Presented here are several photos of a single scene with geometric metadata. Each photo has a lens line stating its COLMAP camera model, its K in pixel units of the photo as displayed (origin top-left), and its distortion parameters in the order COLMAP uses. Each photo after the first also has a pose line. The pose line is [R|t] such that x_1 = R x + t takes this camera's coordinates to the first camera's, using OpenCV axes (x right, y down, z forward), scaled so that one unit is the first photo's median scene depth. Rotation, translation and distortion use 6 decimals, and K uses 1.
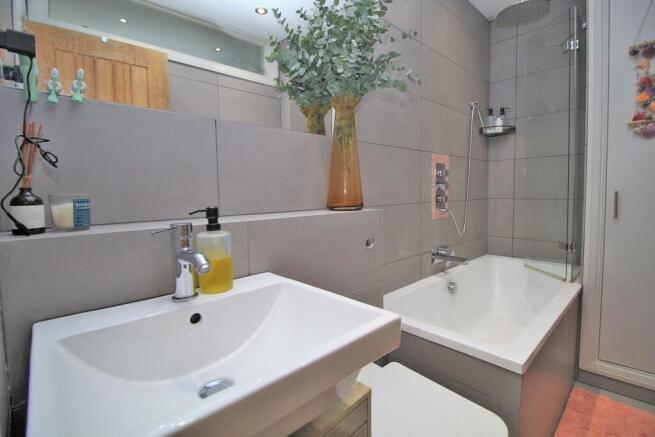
lens RADIAL K [[306.0, 0, 330.7], [0, 306.0, 213.6], [0, 0, 1]] dist [-0.008394, -0.008182]
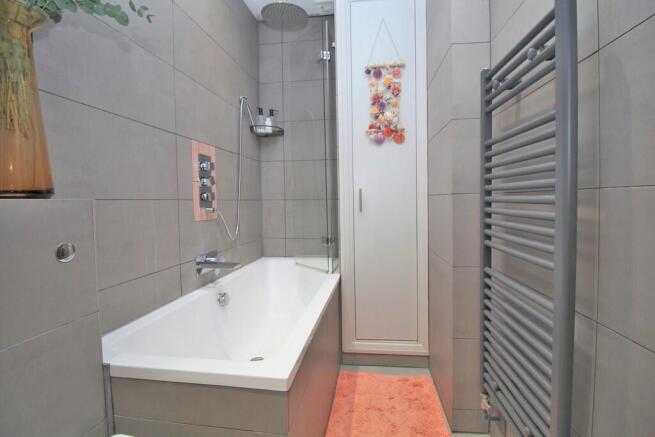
lens RADIAL K [[306.0, 0, 333.8], [0, 306.0, 214.1], [0, 0, 1]] dist [-0.008394, -0.008182]
pose [[0.779880, -0.020304, 0.625600, 0.141487], [0.042483, 0.998886, -0.020541, 0.044456], [-0.624486, 0.042597, 0.779874, 0.163109]]
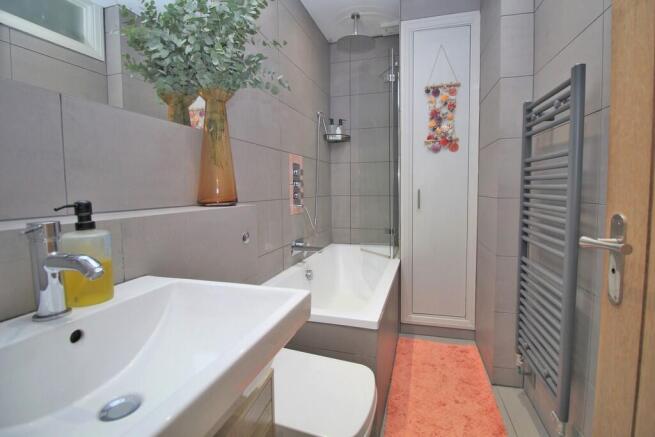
lens RADIAL K [[306.0, 0, 332.8], [0, 306.0, 212.5], [0, 0, 1]] dist [-0.008394, -0.008182]
pose [[0.866481, -0.027889, 0.498430, -0.106522], [0.027951, 0.999582, 0.007340, 0.010460], [-0.498426, 0.007572, 0.866899, -0.022975]]
